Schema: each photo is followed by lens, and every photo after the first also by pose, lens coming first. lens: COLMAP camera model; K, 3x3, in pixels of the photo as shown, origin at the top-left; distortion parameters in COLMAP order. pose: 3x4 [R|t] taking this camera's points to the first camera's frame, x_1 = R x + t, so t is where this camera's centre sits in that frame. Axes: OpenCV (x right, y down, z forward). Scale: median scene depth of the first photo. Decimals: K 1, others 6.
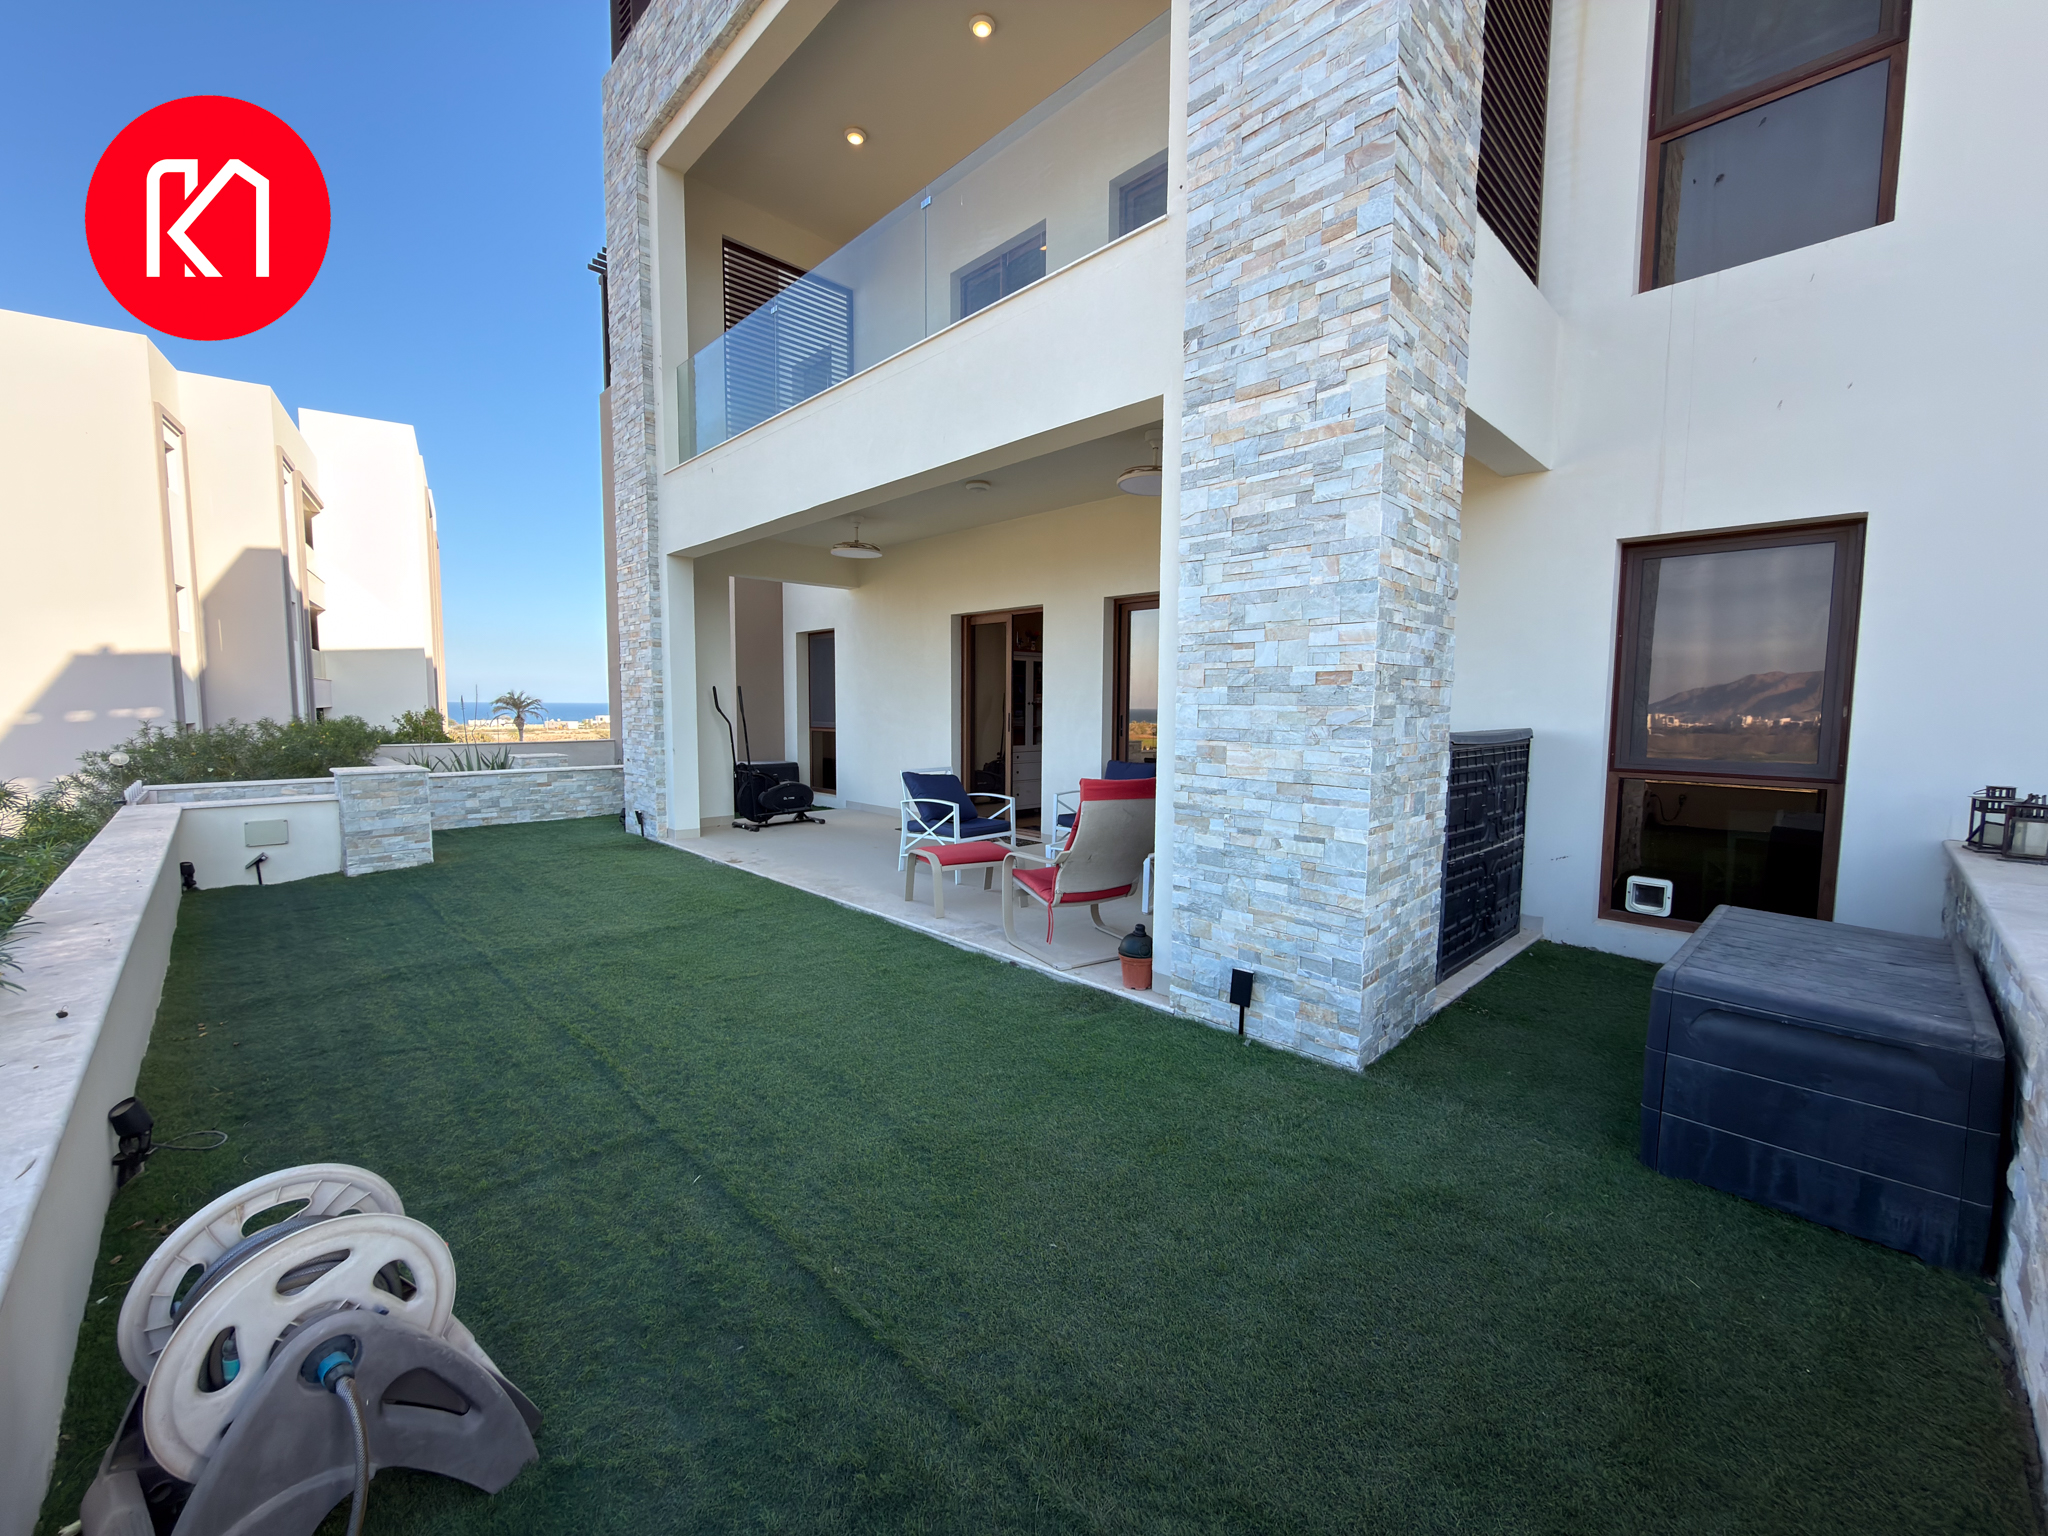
lens RADIAL K [[816.1, 0, 1025.2], [0, 816.1, 764.5], [0, 0, 1]] dist [-0.000541, -0.000158]
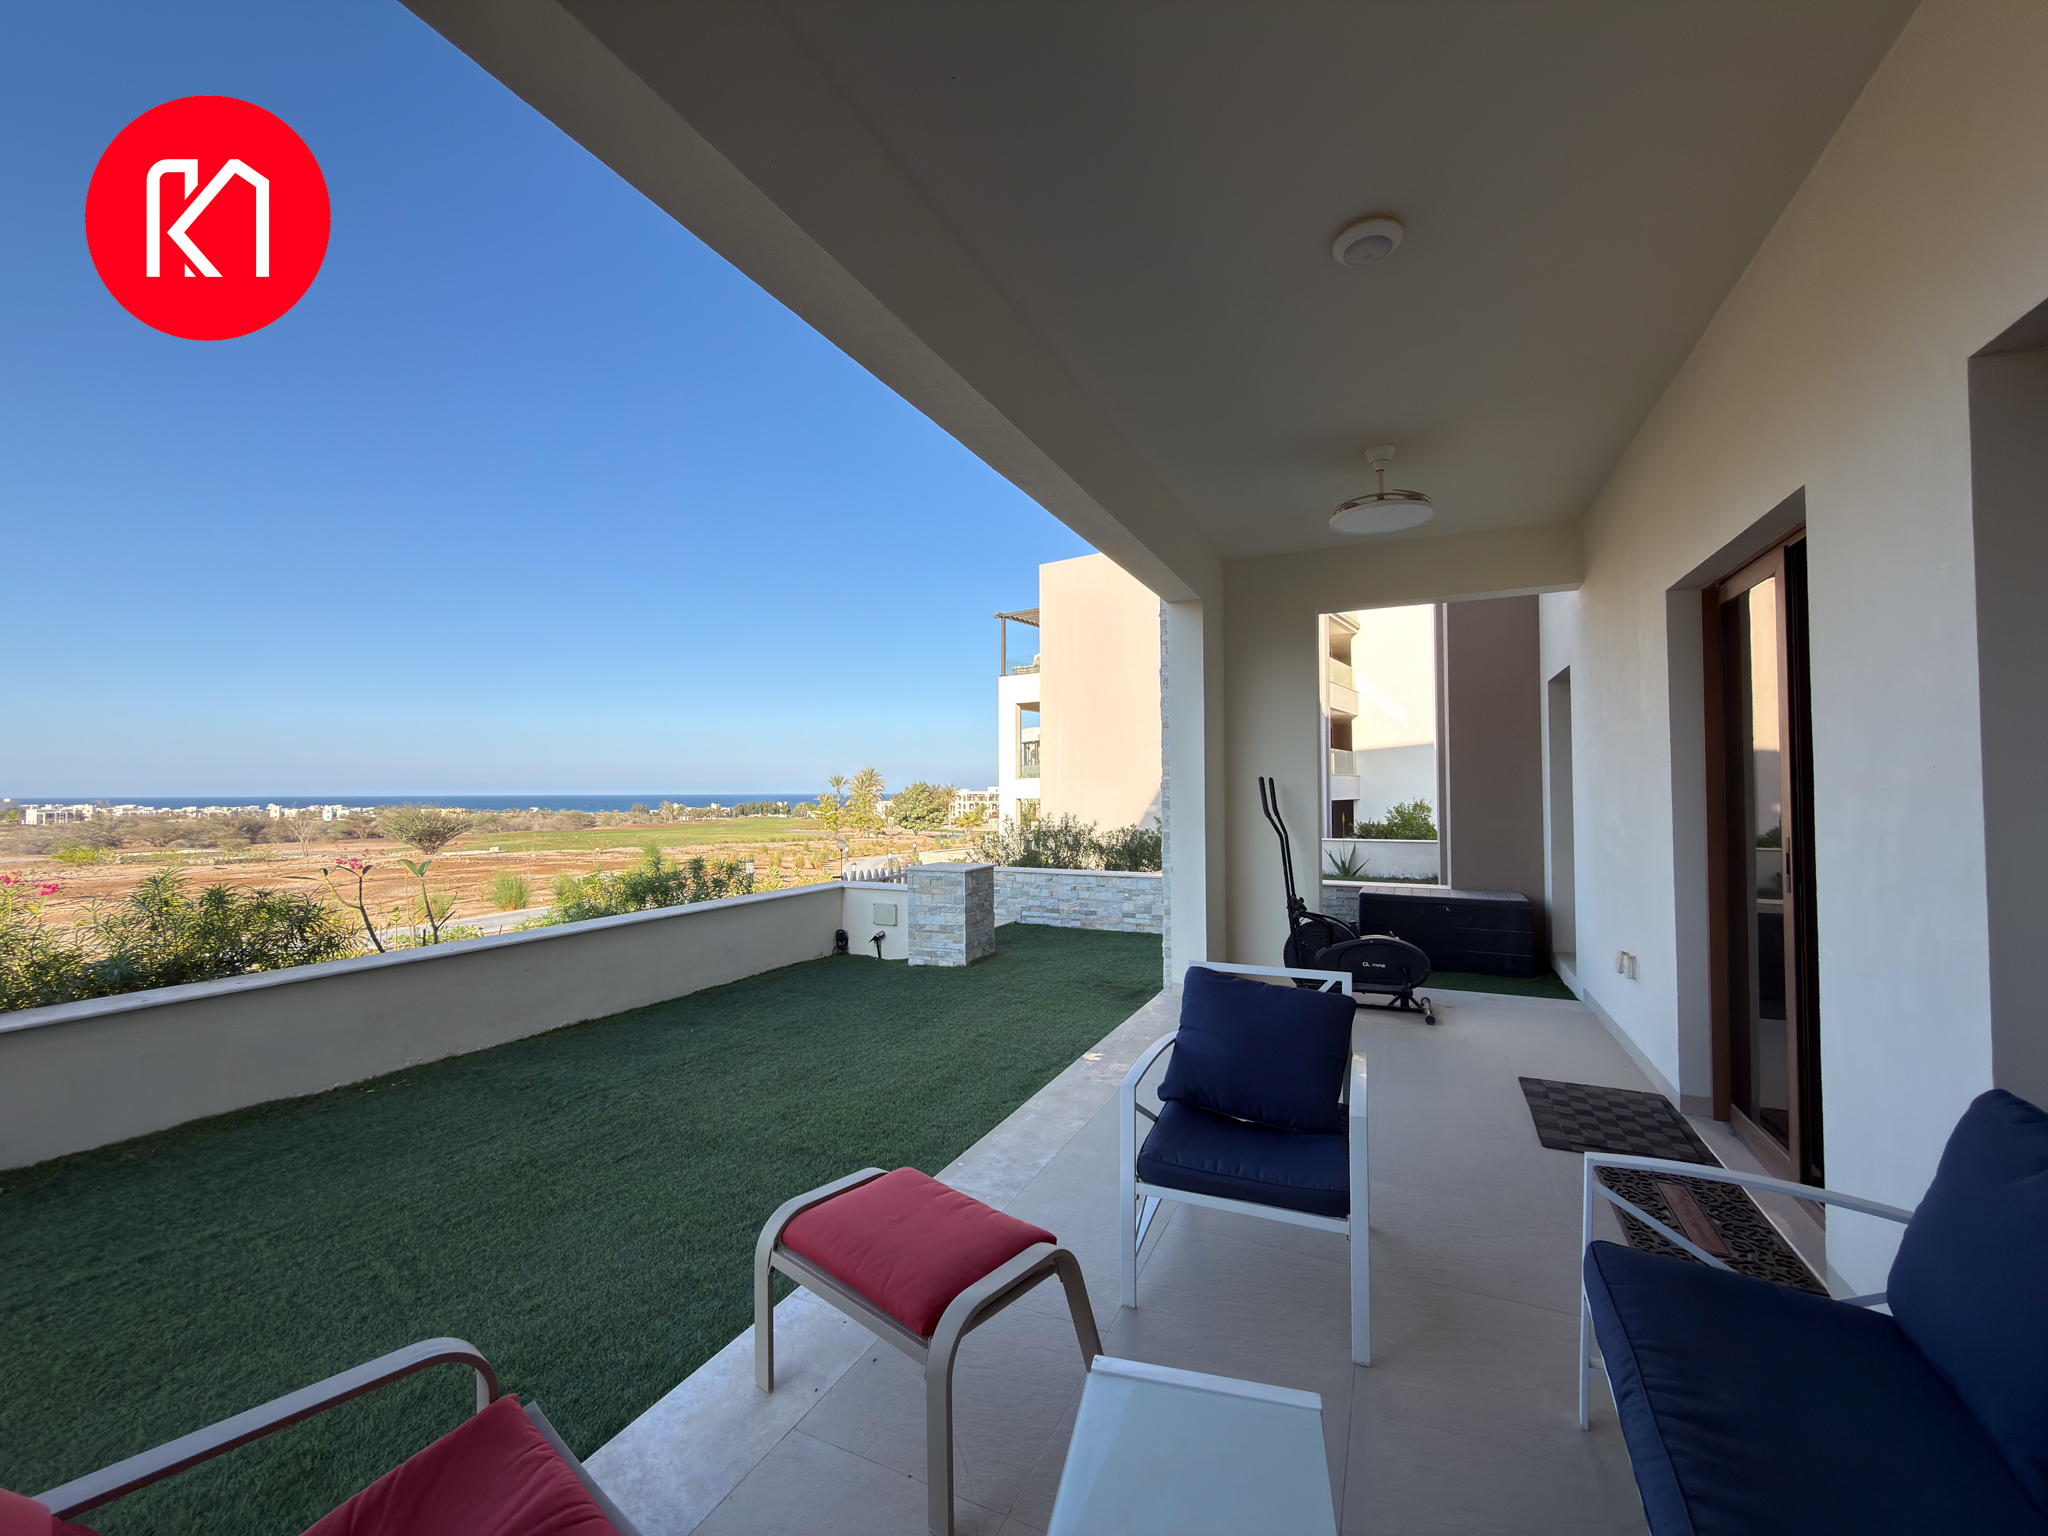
lens RADIAL K [[816.1, 0, 1026.1], [0, 816.1, 777.0], [0, 0, 1]] dist [-0.000541, -0.000158]
pose [[0.350906, -0.024201, -0.936098, 0.227422], [-0.064476, 0.996669, -0.049936, -0.063397], [0.934188, 0.077879, 0.348177, 0.737274]]
